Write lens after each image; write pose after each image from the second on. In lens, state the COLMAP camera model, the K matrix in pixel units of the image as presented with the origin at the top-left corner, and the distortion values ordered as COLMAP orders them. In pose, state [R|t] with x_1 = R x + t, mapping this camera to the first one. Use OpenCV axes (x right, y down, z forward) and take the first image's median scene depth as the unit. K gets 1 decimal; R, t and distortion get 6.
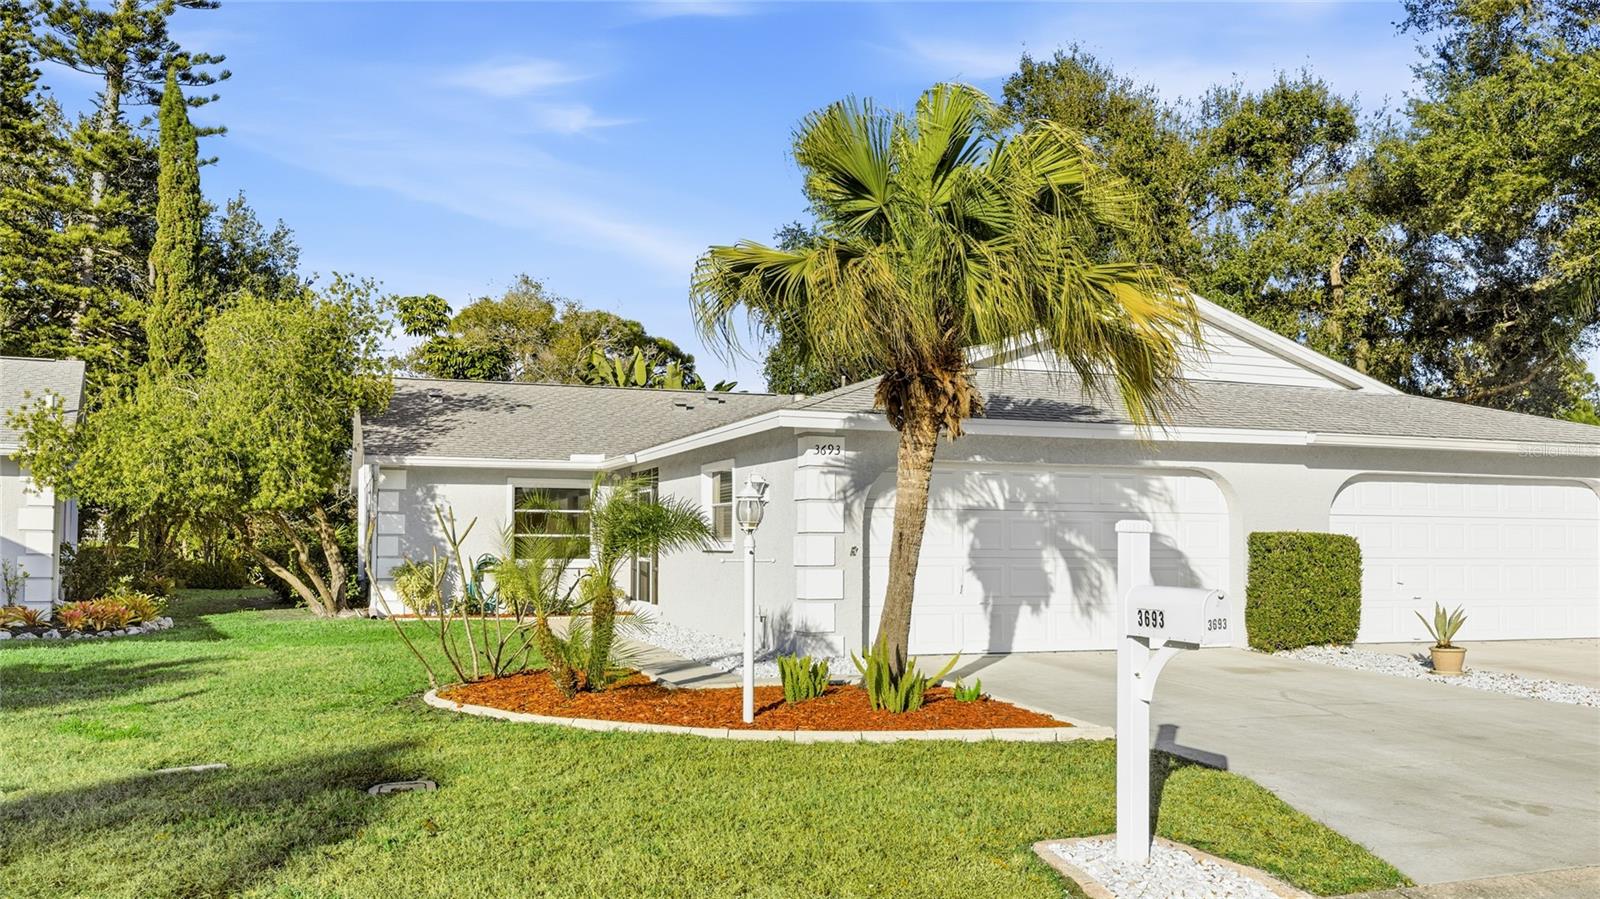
lens RADIAL K [[1324.2, 0, 799.5], [0, 1324.2, 447.5], [0, 0, 1]] dist [0.011470, 0.000508]
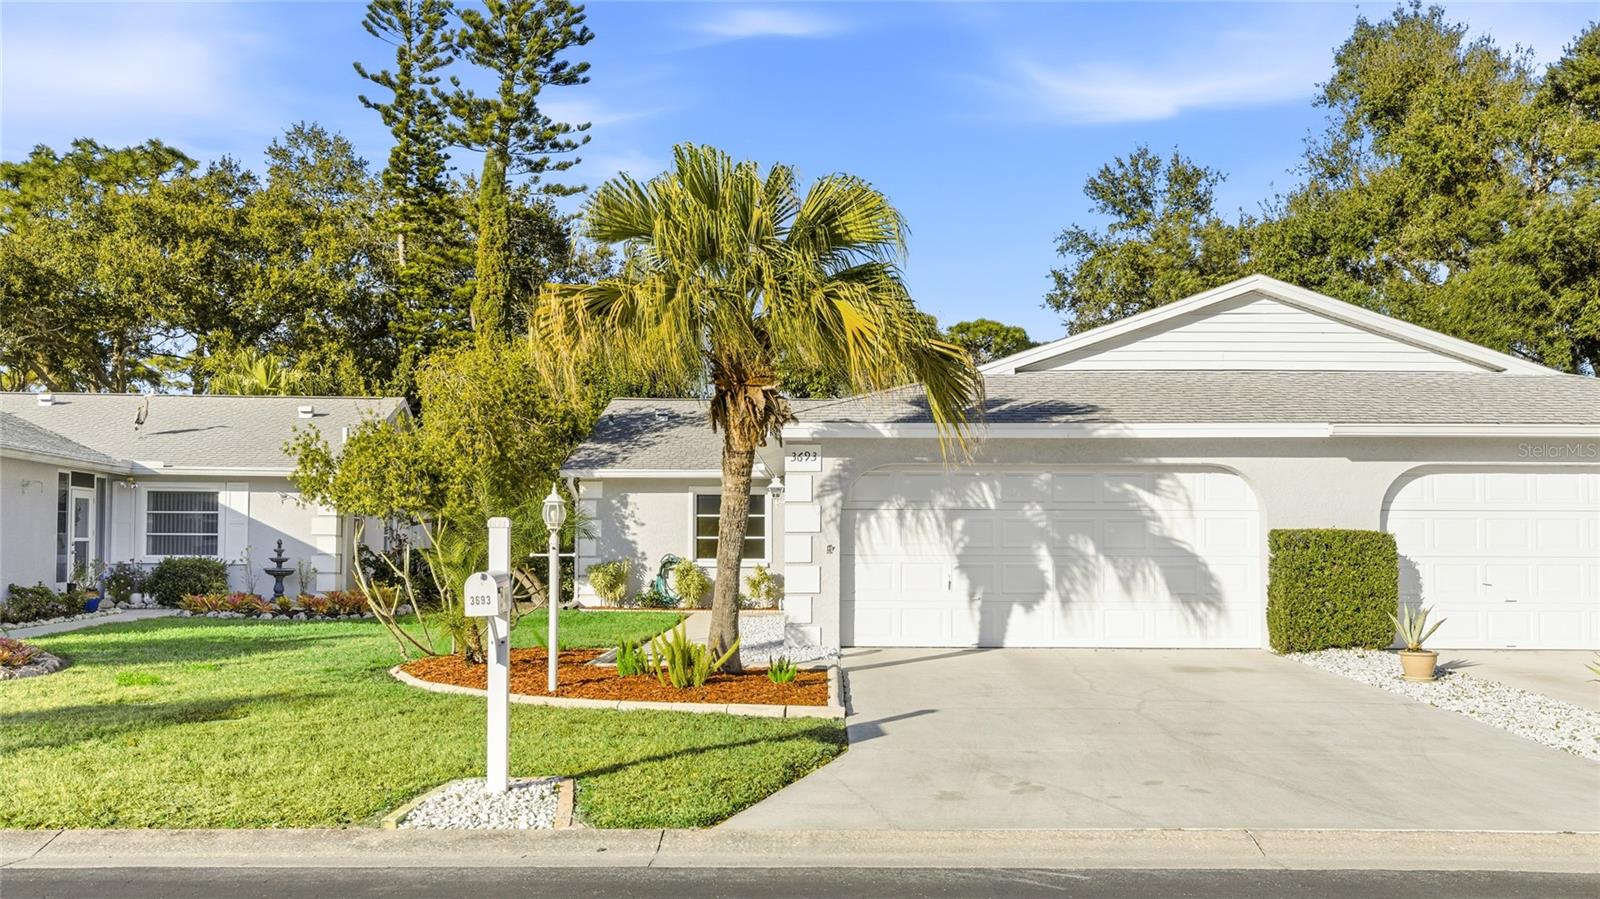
lens RADIAL K [[1324.2, 0, 802.1], [0, 1324.2, 453.0], [0, 0, 1]] dist [0.011470, 0.000508]
pose [[0.934480, -0.027564, -0.354946, 0.272924], [0.027715, 0.999605, -0.004660, 0.002398], [0.354935, -0.005483, 0.934875, -0.016358]]
